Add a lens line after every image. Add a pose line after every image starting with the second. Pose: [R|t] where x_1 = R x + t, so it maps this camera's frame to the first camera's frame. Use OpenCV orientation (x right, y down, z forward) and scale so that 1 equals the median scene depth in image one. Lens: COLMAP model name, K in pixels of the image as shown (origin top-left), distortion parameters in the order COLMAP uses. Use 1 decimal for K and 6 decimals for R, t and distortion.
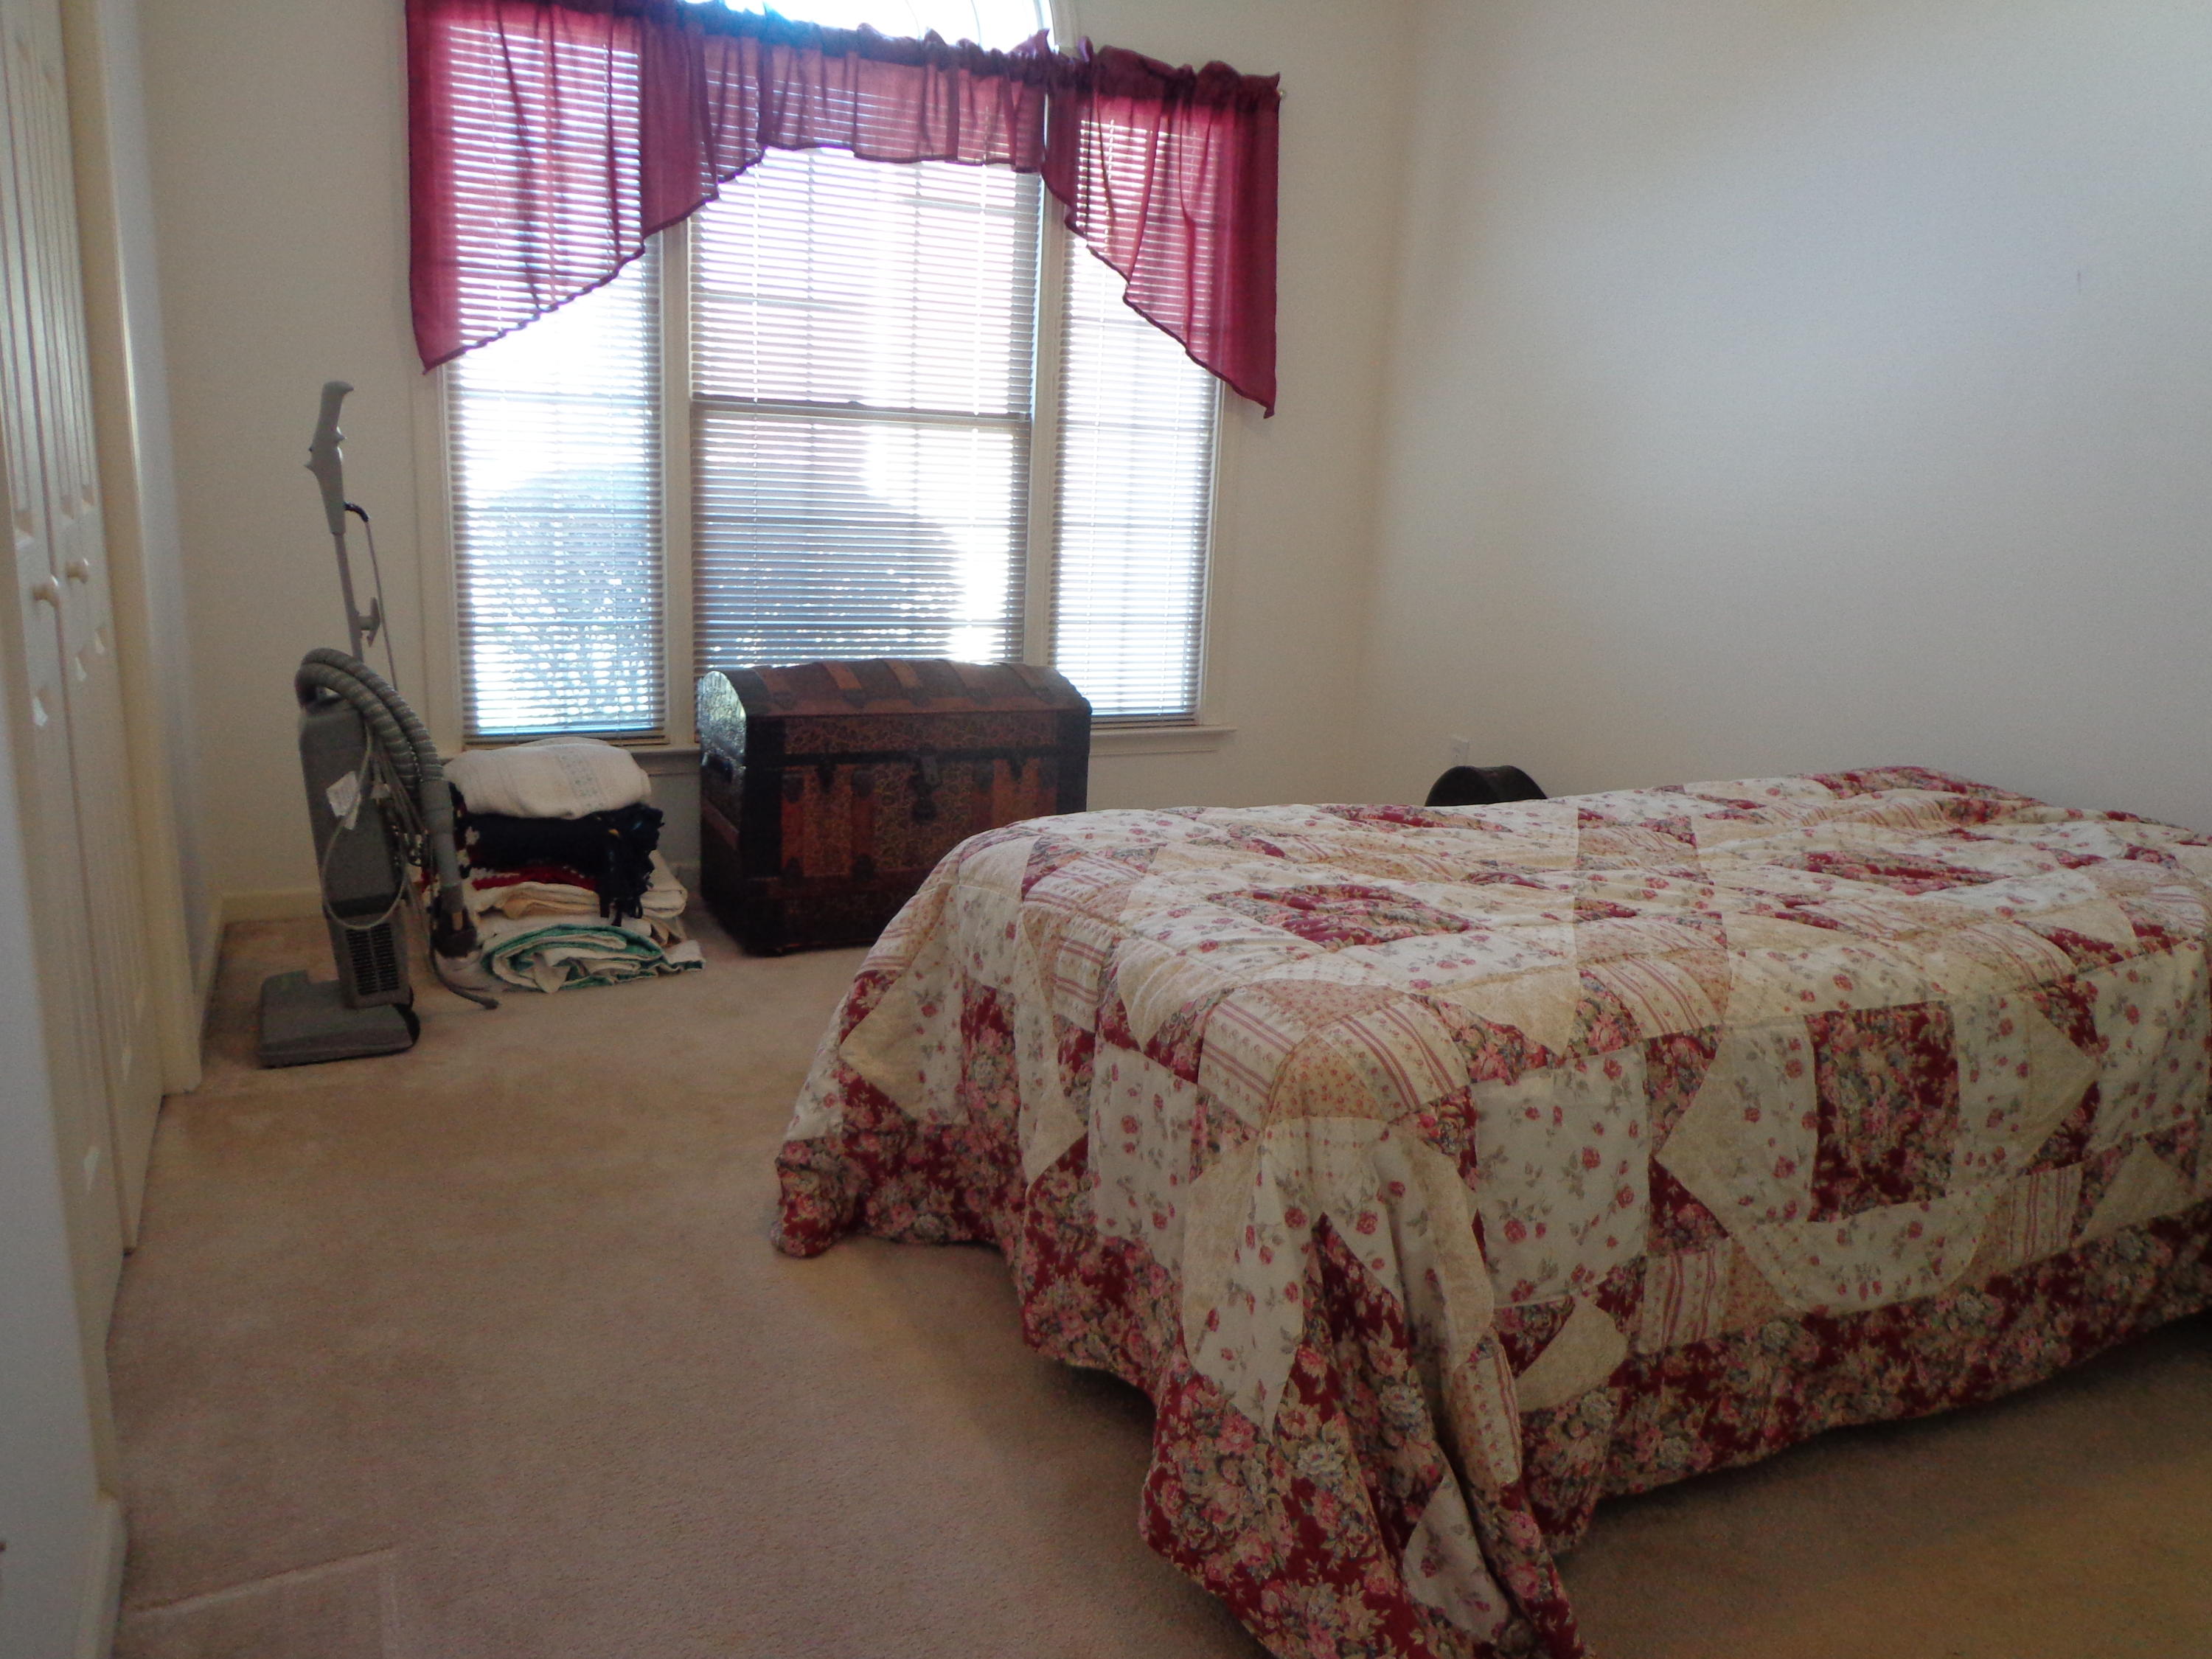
lens RADIAL K [[1615.0, 0, 1106.8], [0, 1615.0, 831.6], [0, 0, 1]] dist [-0.015014, 0.007986]
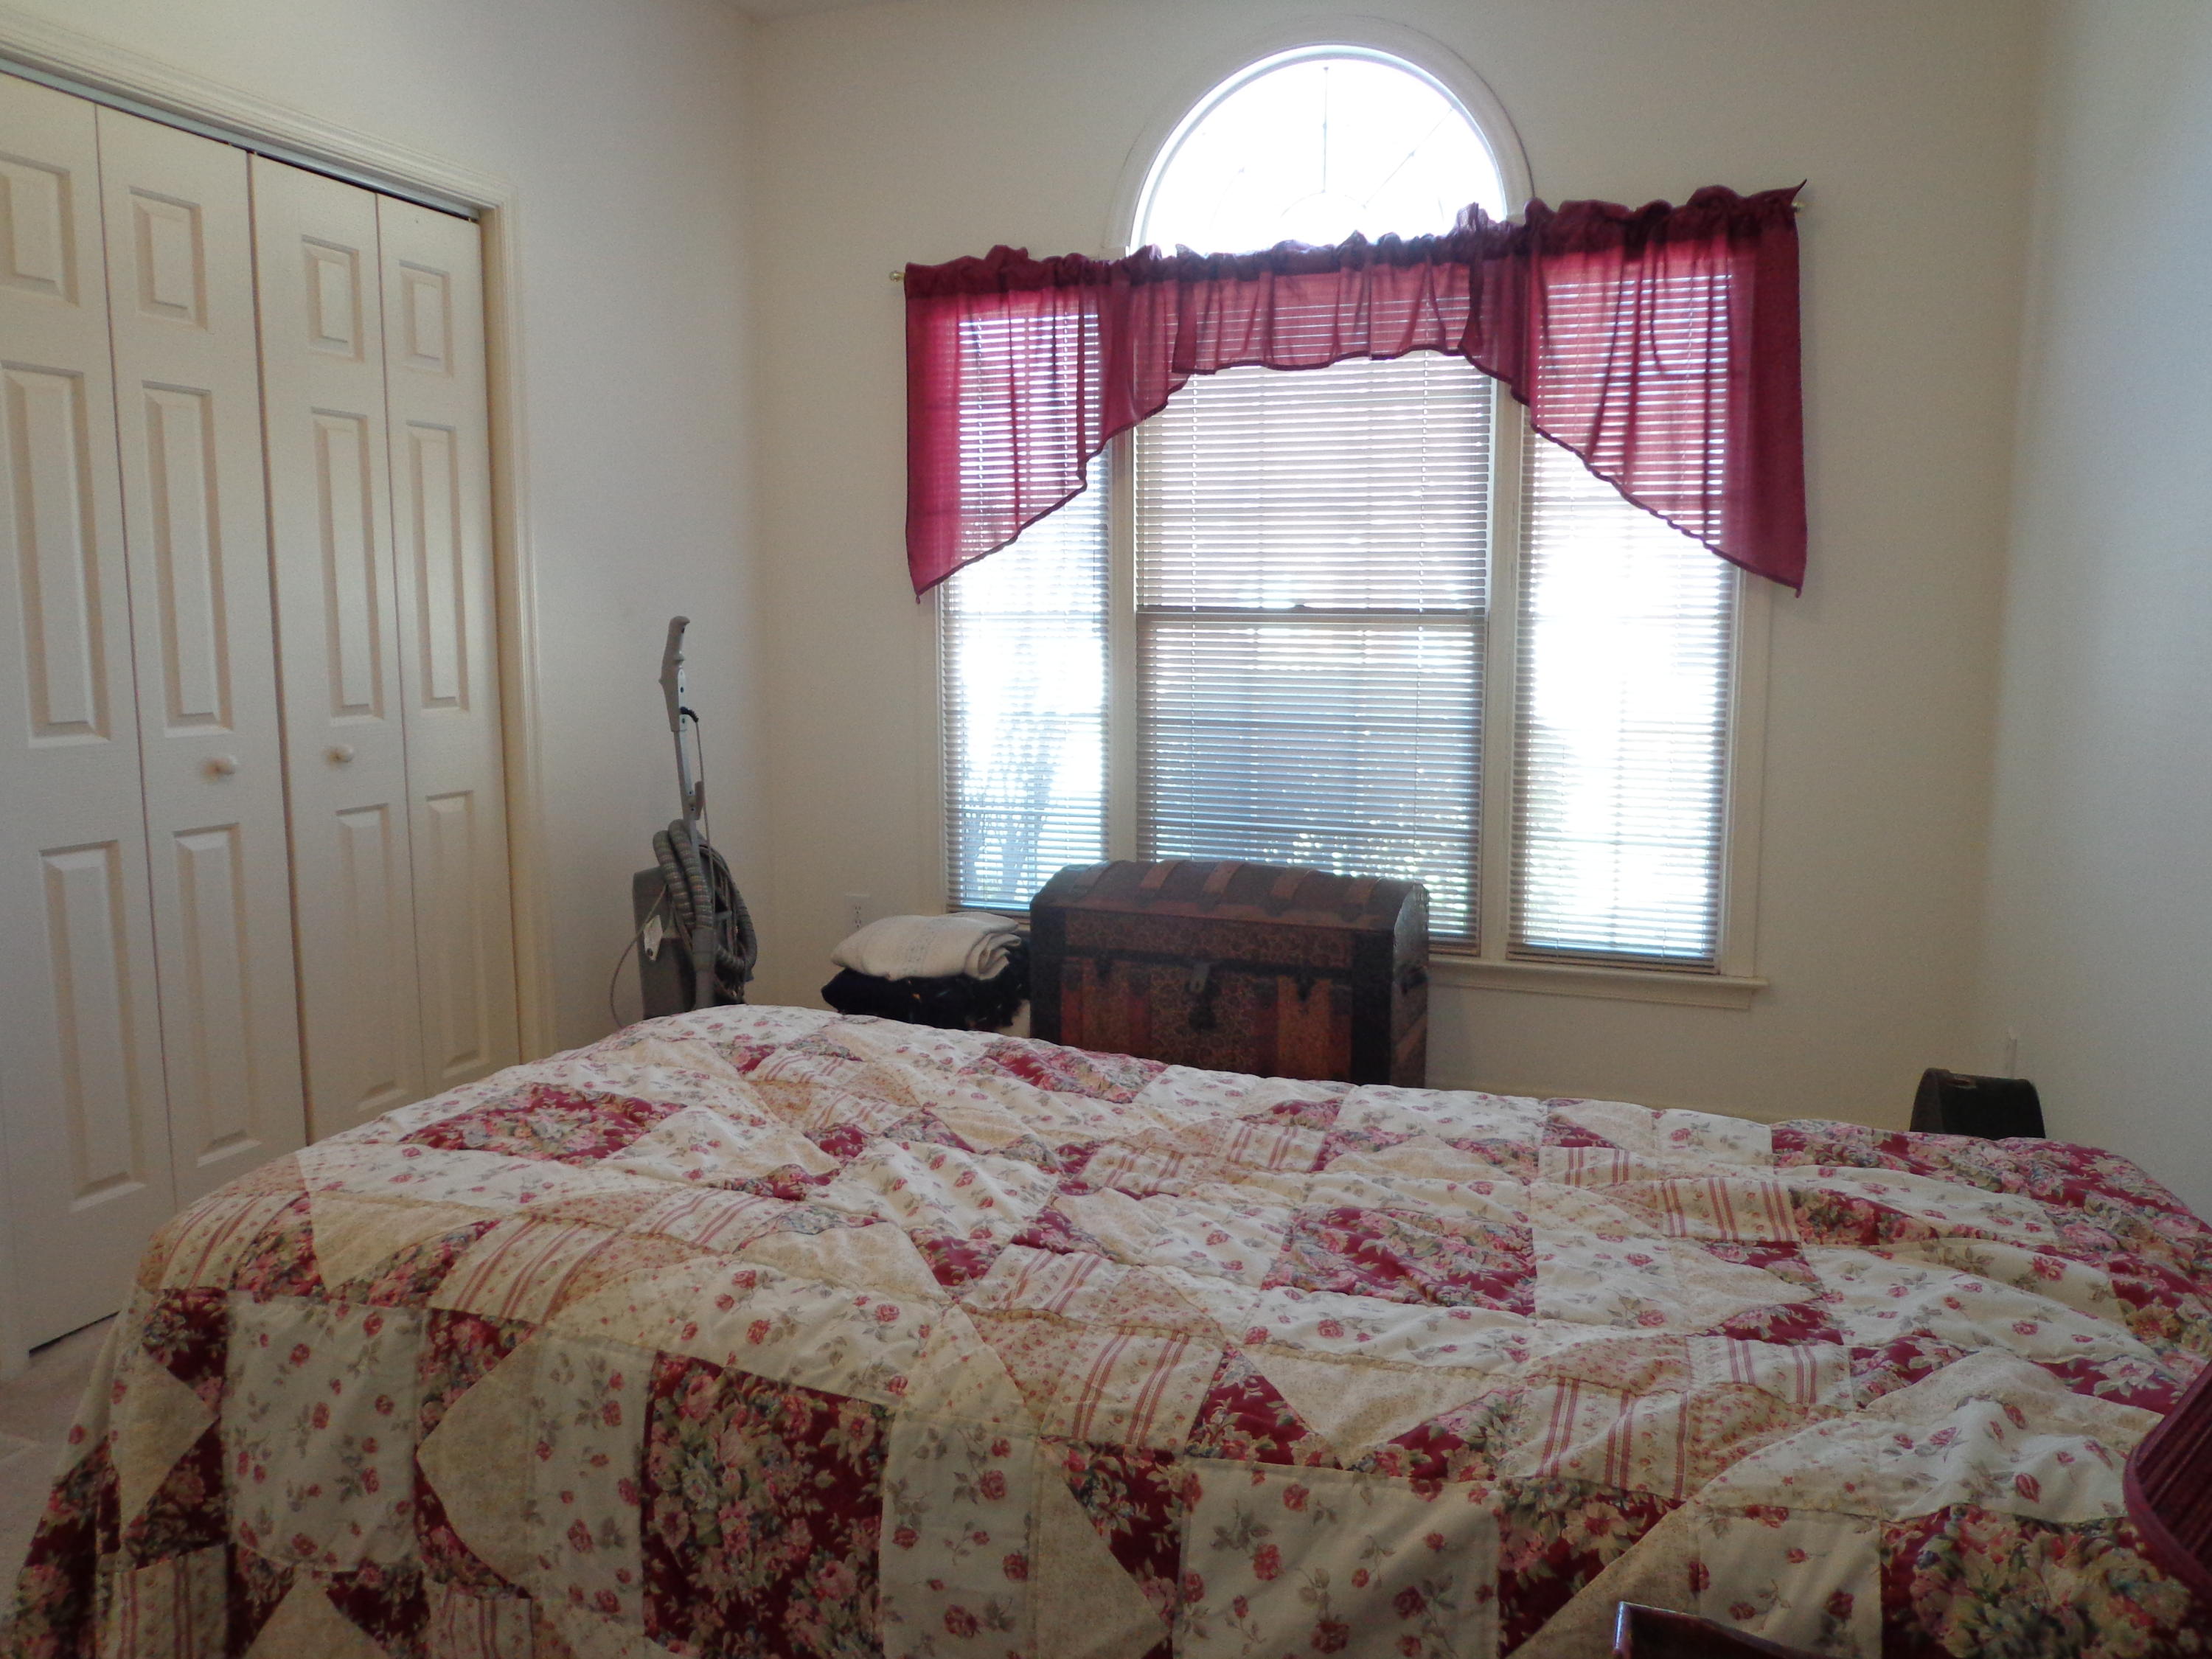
lens RADIAL K [[1615.0, 0, 1110.8], [0, 1615.0, 821.7], [0, 0, 1]] dist [-0.015014, 0.007986]
pose [[0.692501, 0.044710, -0.720030, 0.520518], [-0.139519, 0.987535, -0.072864, -0.050226], [0.707797, 0.150916, 0.690107, 0.272872]]
